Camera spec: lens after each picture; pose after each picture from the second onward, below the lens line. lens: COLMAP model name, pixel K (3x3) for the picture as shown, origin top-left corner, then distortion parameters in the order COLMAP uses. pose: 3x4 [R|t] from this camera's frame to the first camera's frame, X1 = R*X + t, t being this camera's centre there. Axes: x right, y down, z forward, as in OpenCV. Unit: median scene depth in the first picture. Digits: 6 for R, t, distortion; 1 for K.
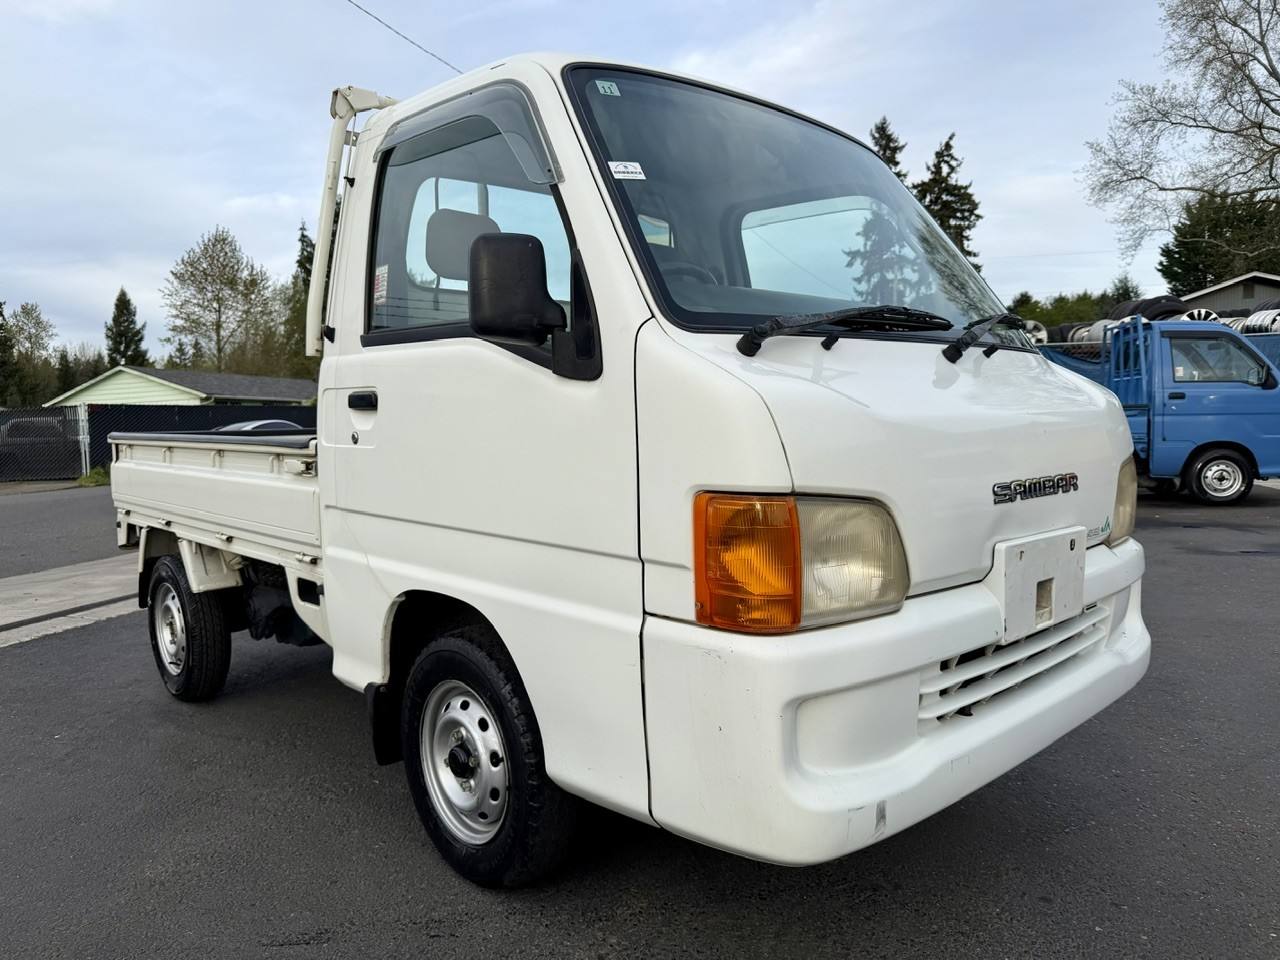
lens RADIAL K [[919.4, 0, 641.8], [0, 919.4, 475.7], [0, 0, 1]] dist [0.026912, -0.036023]
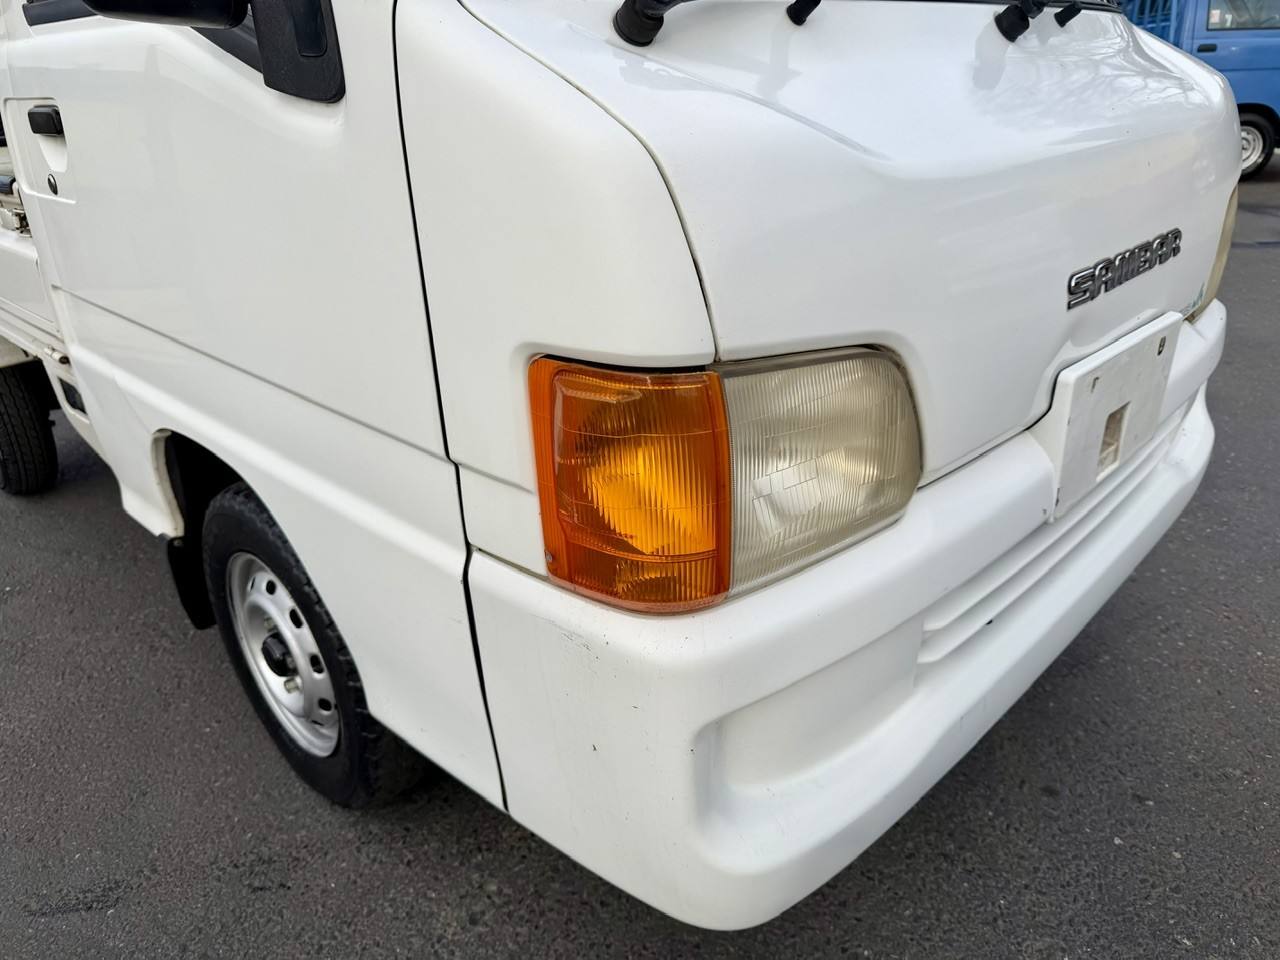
lens RADIAL K [[919.4, 0, 645.5], [0, 919.4, 481.3], [0, 0, 1]] dist [0.026912, -0.036023]
pose [[0.998872, -0.035661, 0.031353, 0.077990], [0.022721, 0.938740, 0.343875, -0.067382], [-0.041695, -0.342775, 0.938492, 0.368093]]
